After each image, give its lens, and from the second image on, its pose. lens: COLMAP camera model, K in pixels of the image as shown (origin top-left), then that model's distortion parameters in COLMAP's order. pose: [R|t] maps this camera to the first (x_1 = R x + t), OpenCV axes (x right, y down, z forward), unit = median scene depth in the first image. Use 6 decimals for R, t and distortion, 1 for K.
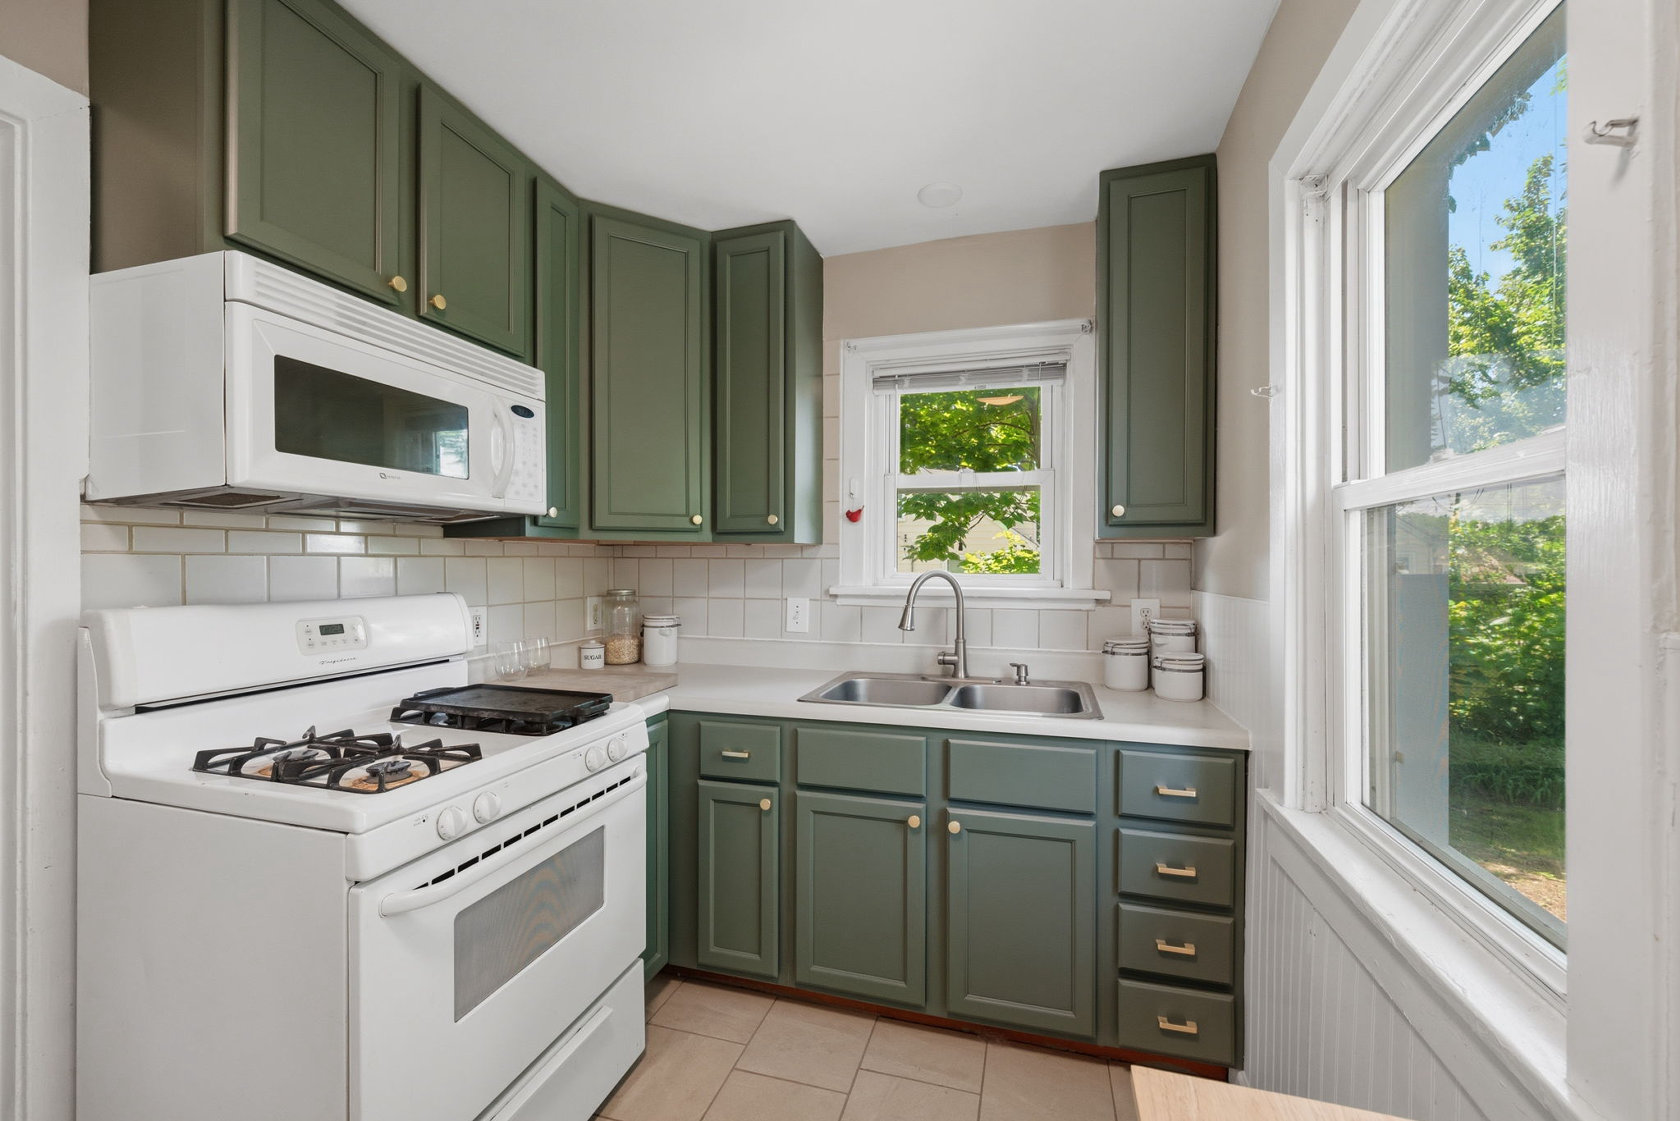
lens RADIAL K [[674.3, 0, 855.6], [0, 674.3, 562.5], [0, 0, 1]] dist [0.001629, 0.000062]
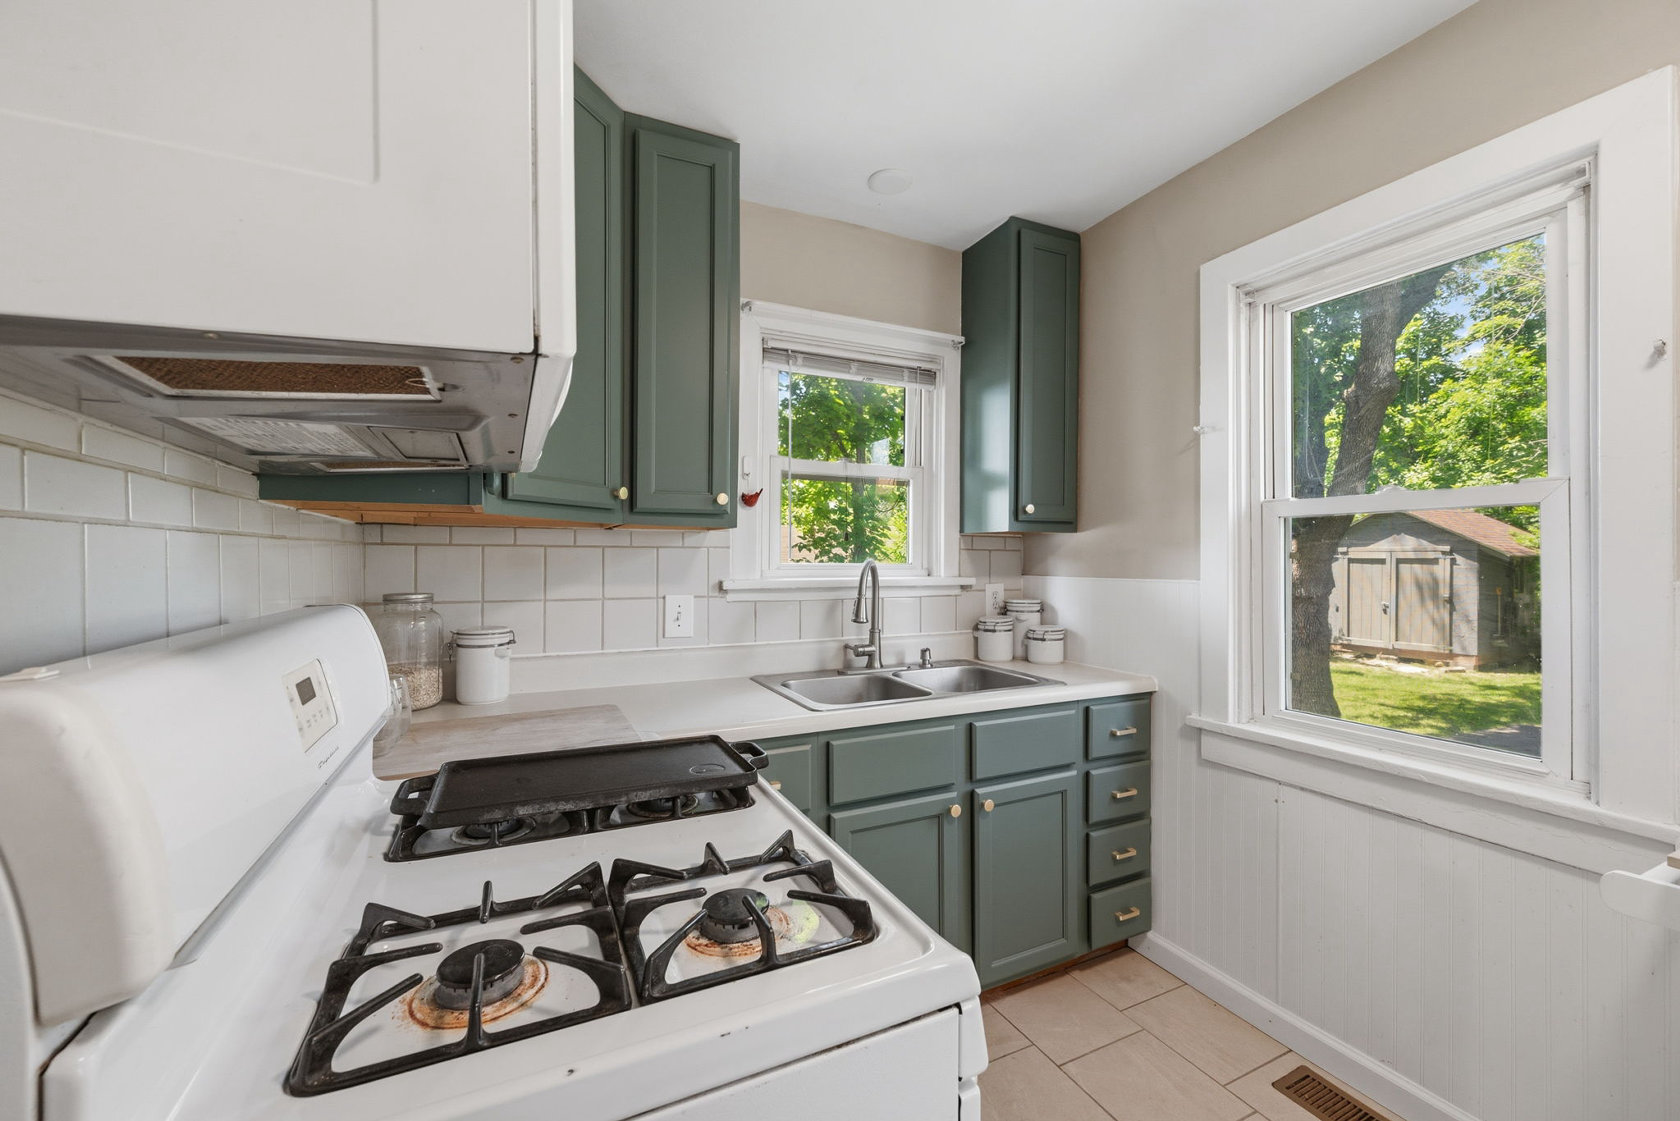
lens RADIAL K [[674.3, 0, 853.4], [0, 674.3, 555.9], [0, 0, 1]] dist [0.001629, 0.000062]
pose [[0.739350, 0.001758, 0.673319, -0.617194], [0.000608, 0.999994, -0.003278, 0.009593], [-0.673321, 0.002833, 0.739345, 0.322803]]
